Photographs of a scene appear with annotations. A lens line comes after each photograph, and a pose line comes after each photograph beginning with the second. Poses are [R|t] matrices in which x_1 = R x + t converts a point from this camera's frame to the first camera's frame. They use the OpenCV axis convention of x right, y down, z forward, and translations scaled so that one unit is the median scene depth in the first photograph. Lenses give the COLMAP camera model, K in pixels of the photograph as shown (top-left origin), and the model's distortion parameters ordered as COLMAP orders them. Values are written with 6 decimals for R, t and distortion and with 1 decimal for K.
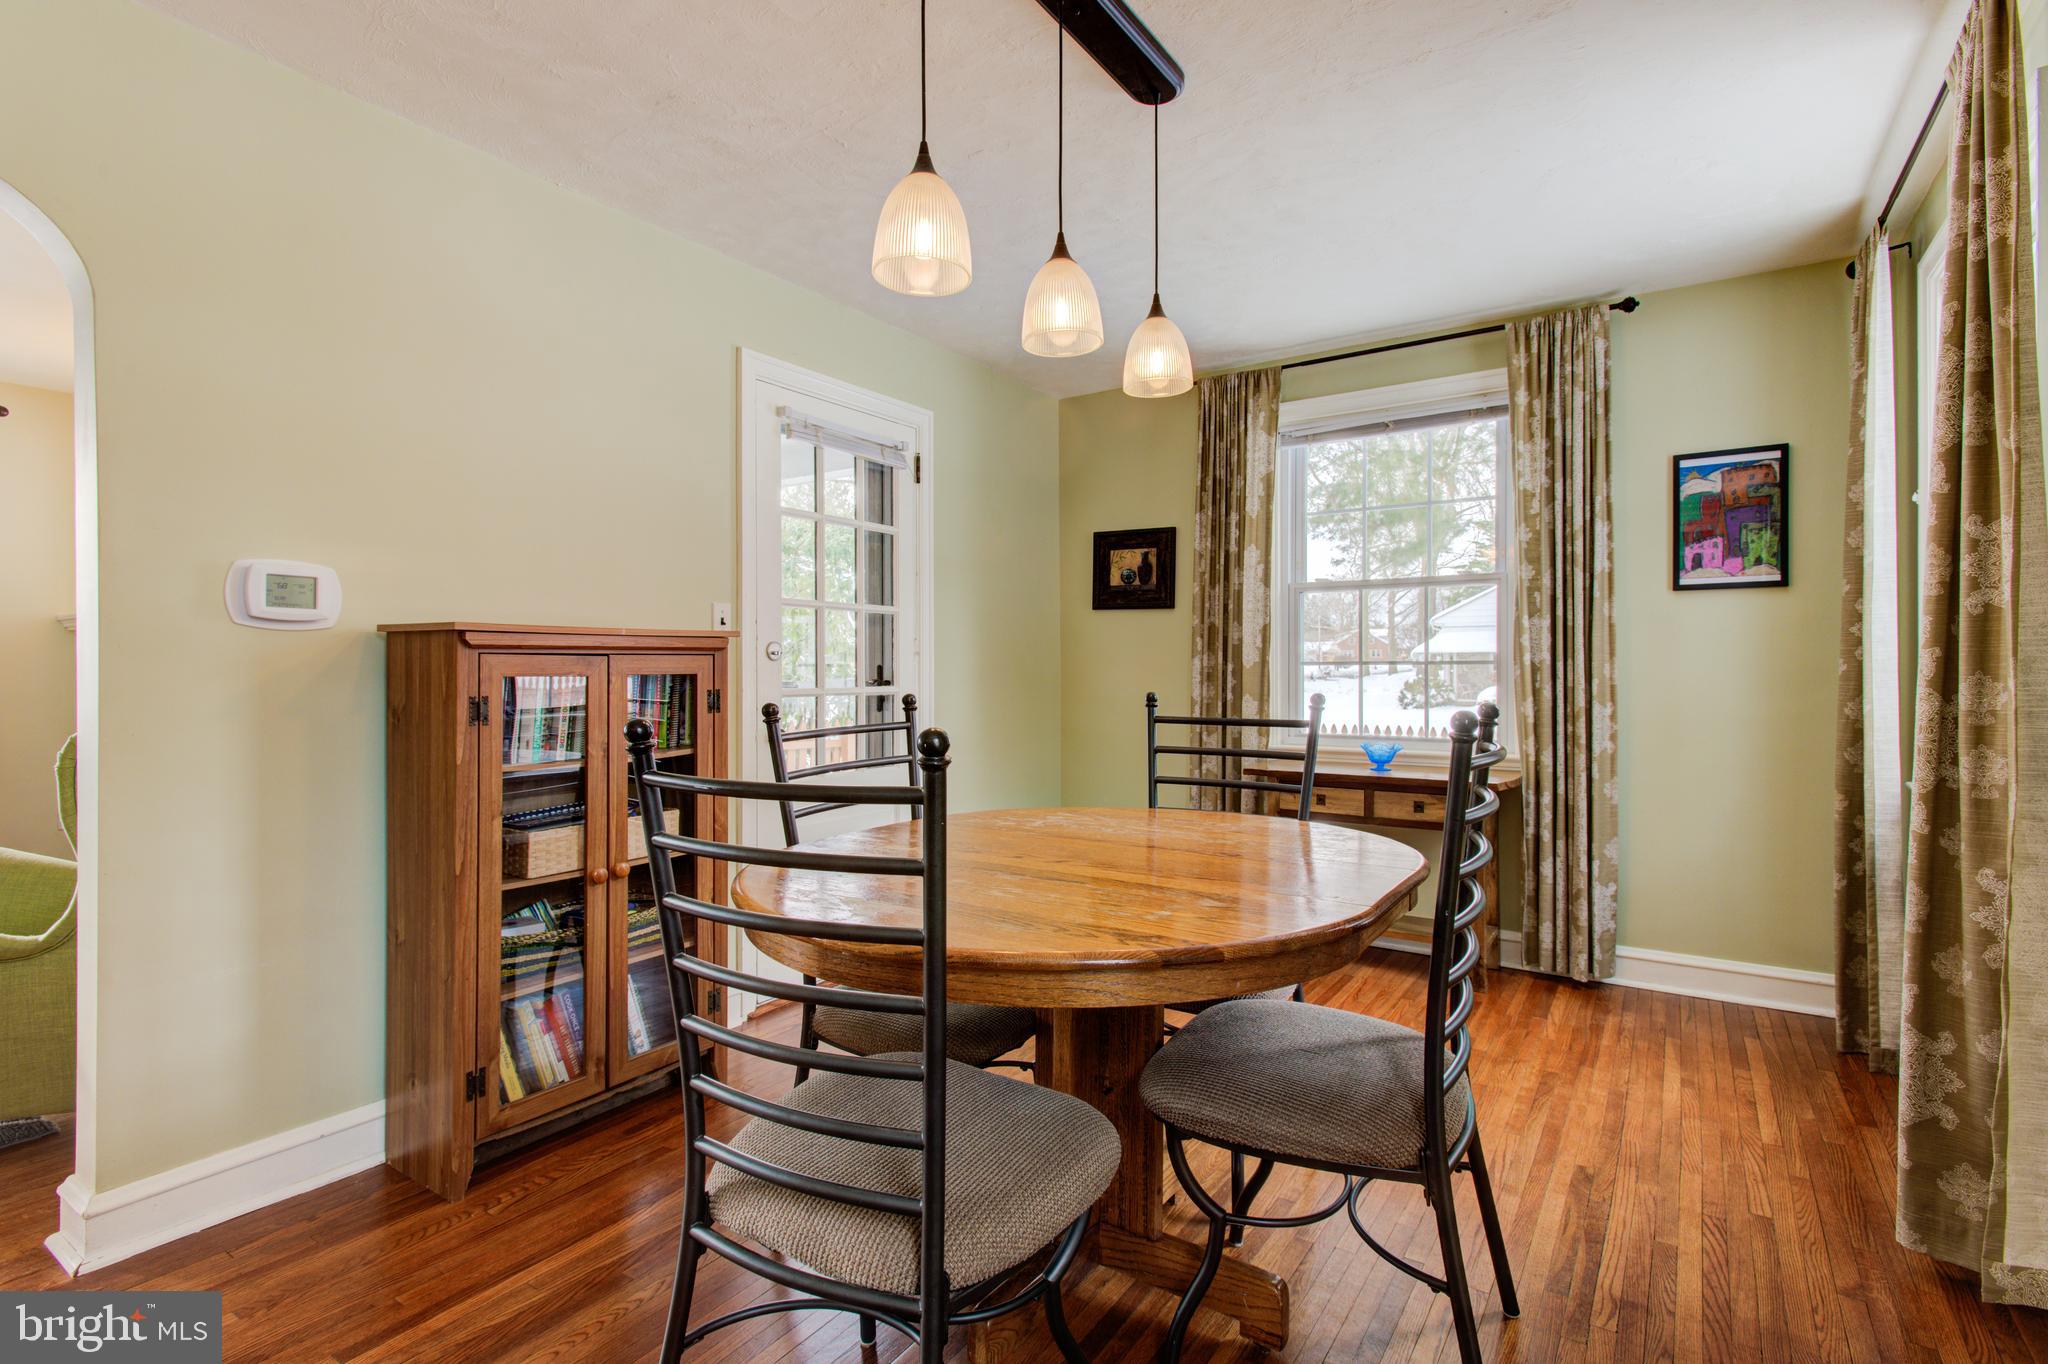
lens RADIAL K [[997.0, 0, 1022.0], [0, 997.0, 668.2], [0, 0, 1]] dist [0.015844, -0.000723]
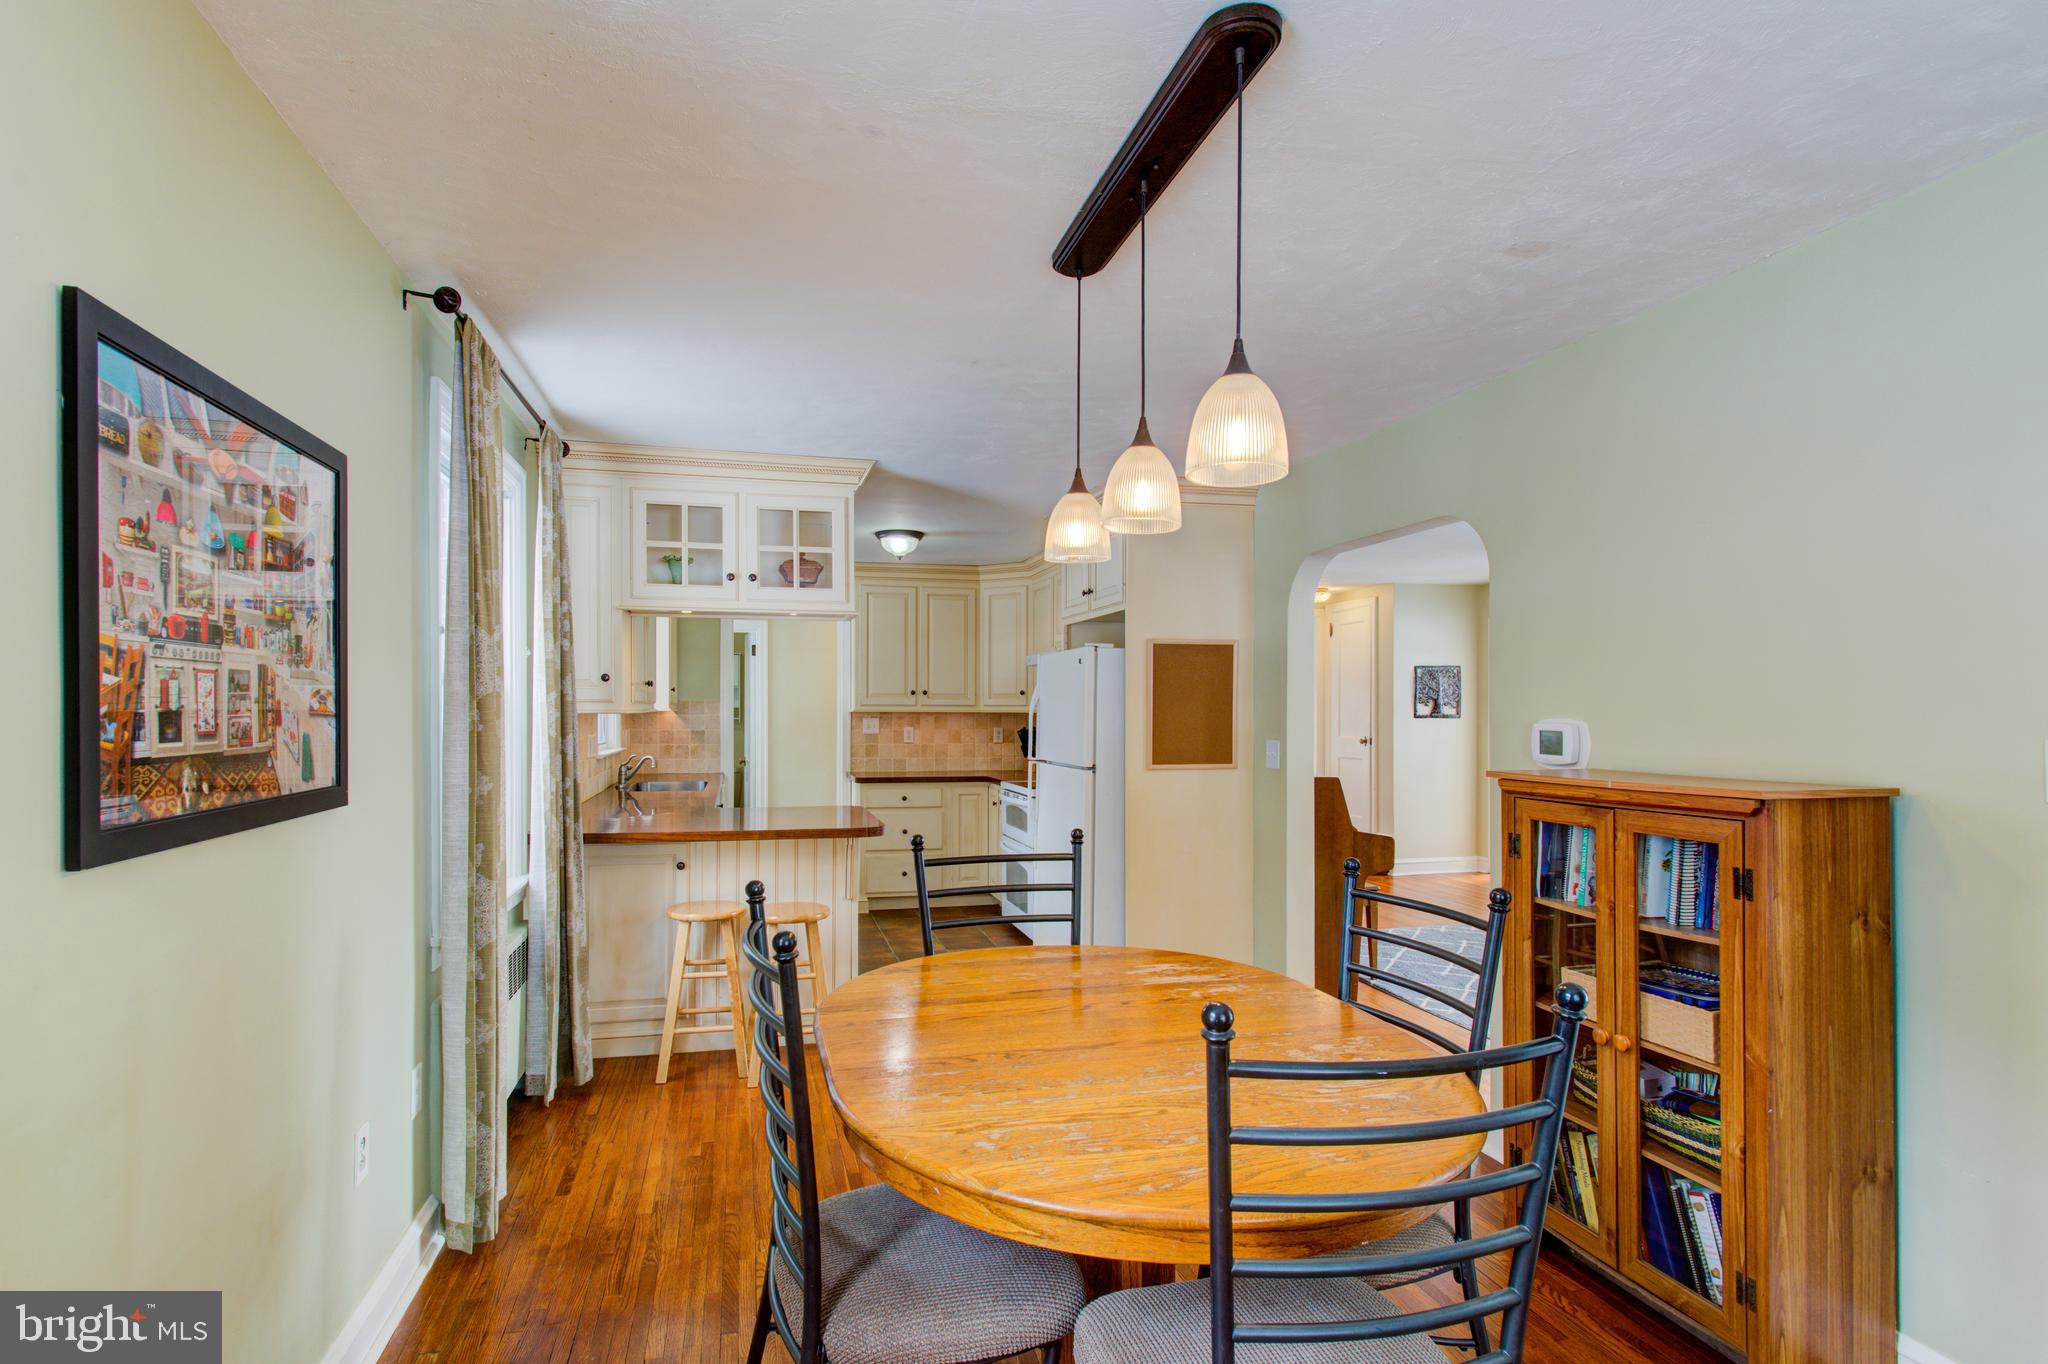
lens RADIAL K [[1035.7, 0, 1016.0], [0, 1035.7, 729.1], [0, 0, 1]] dist [0.019015, 0.000461]
pose [[-0.666847, 0.012404, -0.745091, 0.498310], [-0.002506, 0.999818, 0.018887, -0.075250], [0.745190, 0.014462, -0.666695, 0.877494]]
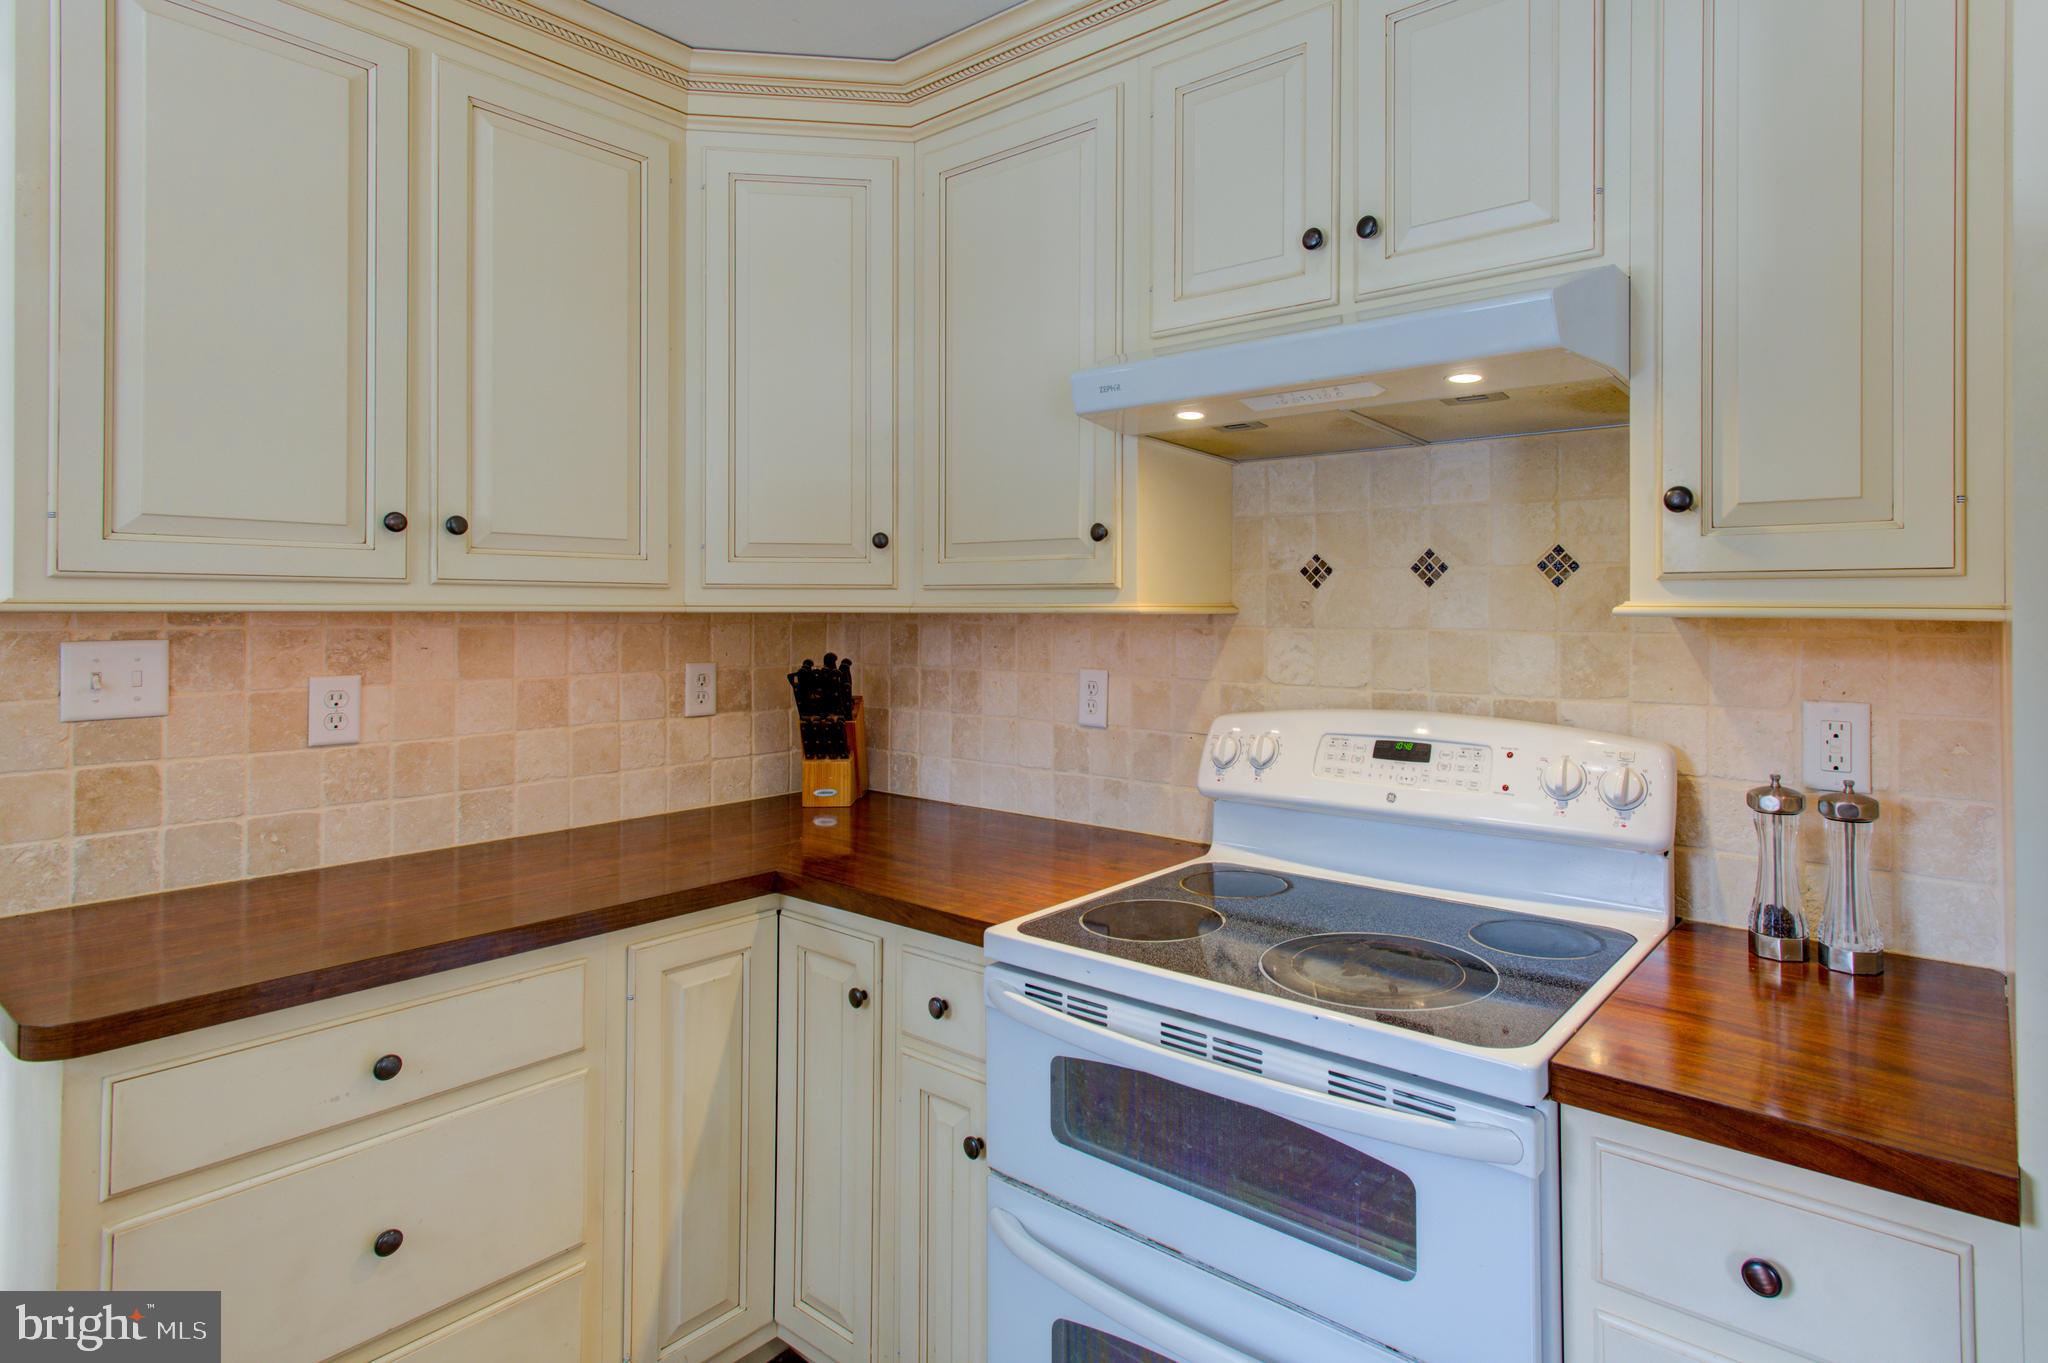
lens RADIAL K [[1073.1, 0, 1120.5], [0, 1073.1, 602.9], [0, 0, 1]] dist [0.009332, -0.000099]
pose [[-0.066264, -0.007494, -0.997774, -0.501476], [-0.000527, 0.999972, -0.007476, -0.069639], [0.997802, 0.000030, -0.066267, -0.360149]]
